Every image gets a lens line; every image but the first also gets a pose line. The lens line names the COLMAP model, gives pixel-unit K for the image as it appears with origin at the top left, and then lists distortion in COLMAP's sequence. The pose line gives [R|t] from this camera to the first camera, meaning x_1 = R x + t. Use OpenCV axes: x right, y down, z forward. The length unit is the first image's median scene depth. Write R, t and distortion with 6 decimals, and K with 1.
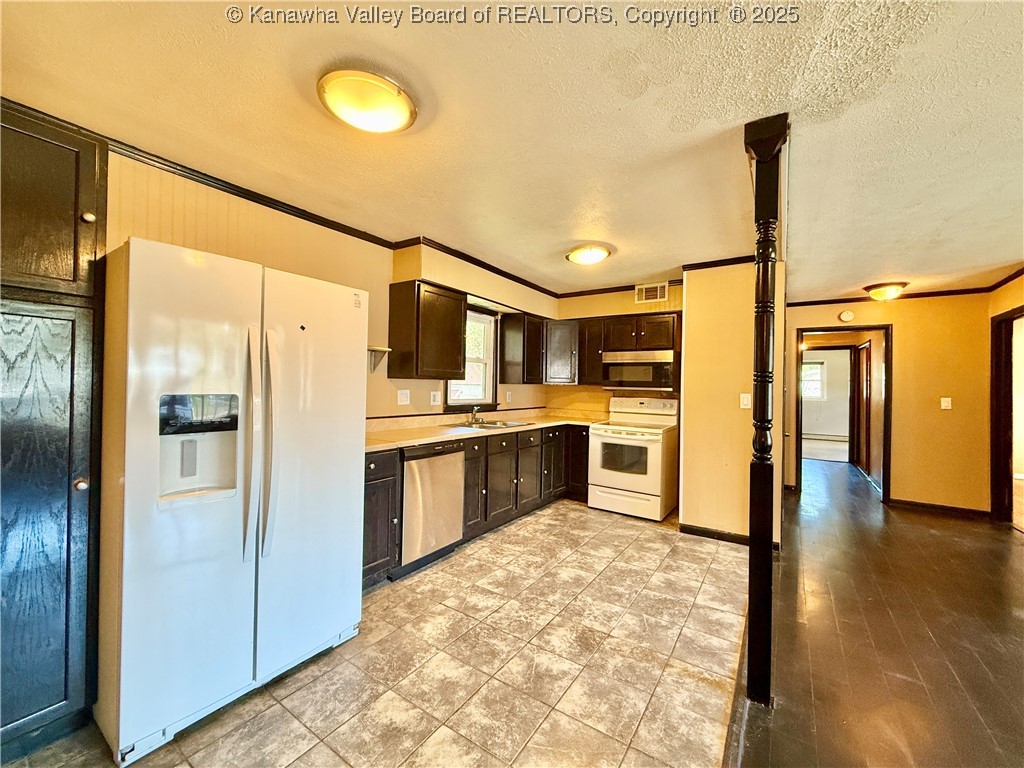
lens RADIAL K [[408.2, 0, 510.4], [0, 408.2, 384.6], [0, 0, 1]] dist [0.000515, -0.000189]
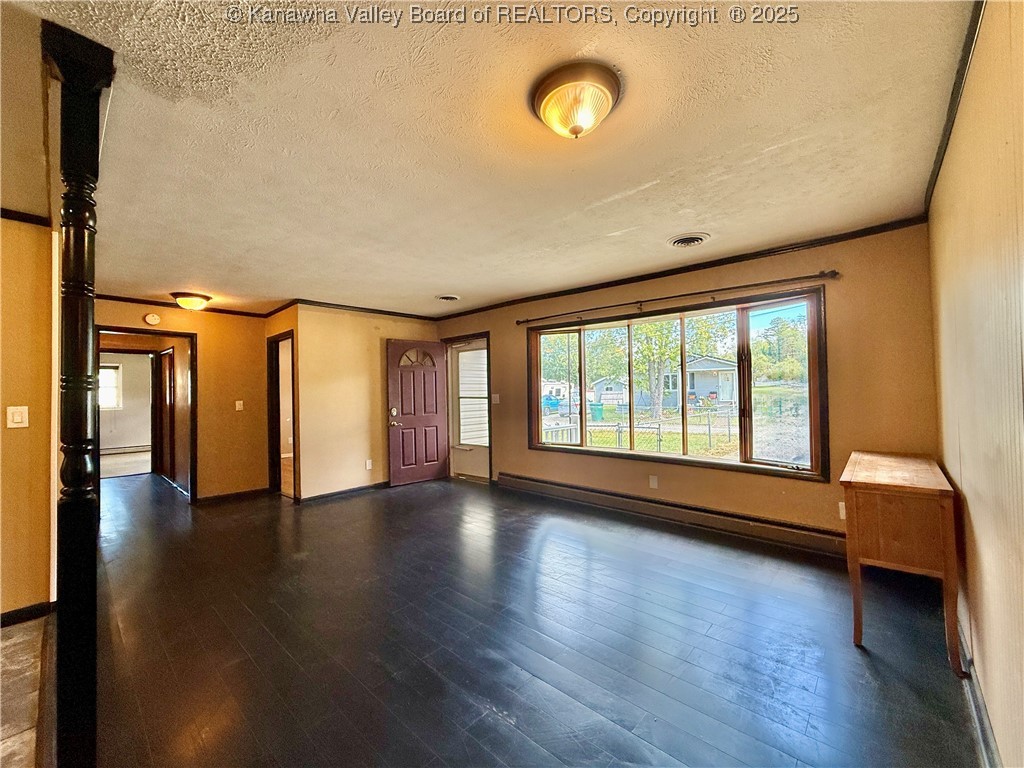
lens RADIAL K [[408.2, 0, 511.5], [0, 408.2, 385.1], [0, 0, 1]] dist [0.000515, -0.000189]
pose [[0.140134, -0.001100, 0.990132, -0.000711], [0.015140, 0.999885, -0.001032, -0.000601], [-0.990017, 0.015135, 0.140134, 0.052523]]
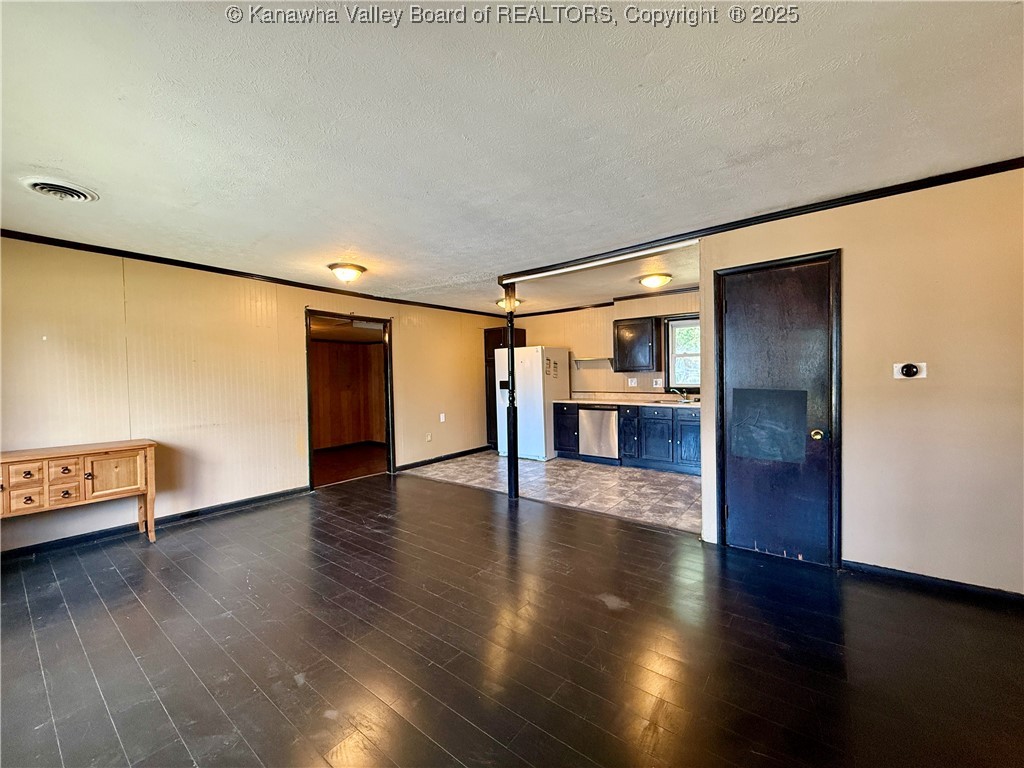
lens RADIAL K [[408.2, 0, 511.5], [0, 408.2, 385.1], [0, 0, 1]] dist [0.000515, -0.000189]
pose [[-0.058605, 0.008104, -0.998248, 1.373732], [0.022368, 0.999727, 0.006803, 0.017092], [0.998031, -0.021930, -0.058770, 0.498524]]
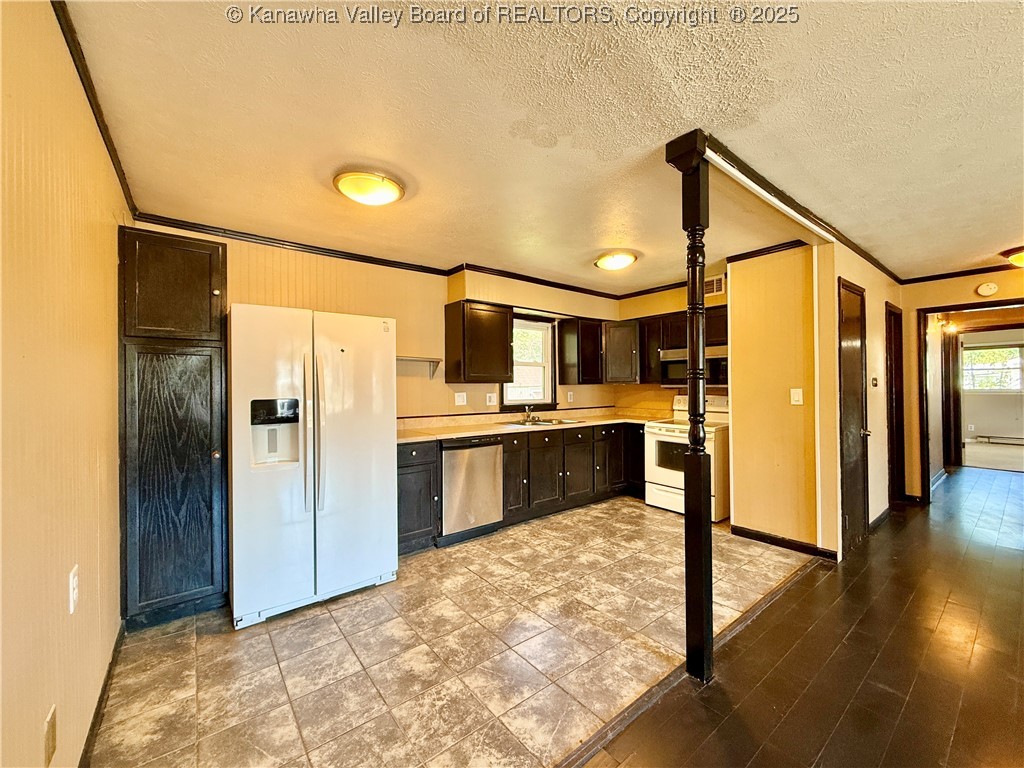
lens RADIAL K [[408.2, 0, 510.6], [0, 408.2, 384.1], [0, 0, 1]] dist [0.000515, -0.000189]
pose [[0.951845, -0.027928, -0.305304, 0.209536], [0.026794, 0.999610, -0.007903, 0.001489], [0.305405, -0.000658, 0.952222, -0.072938]]
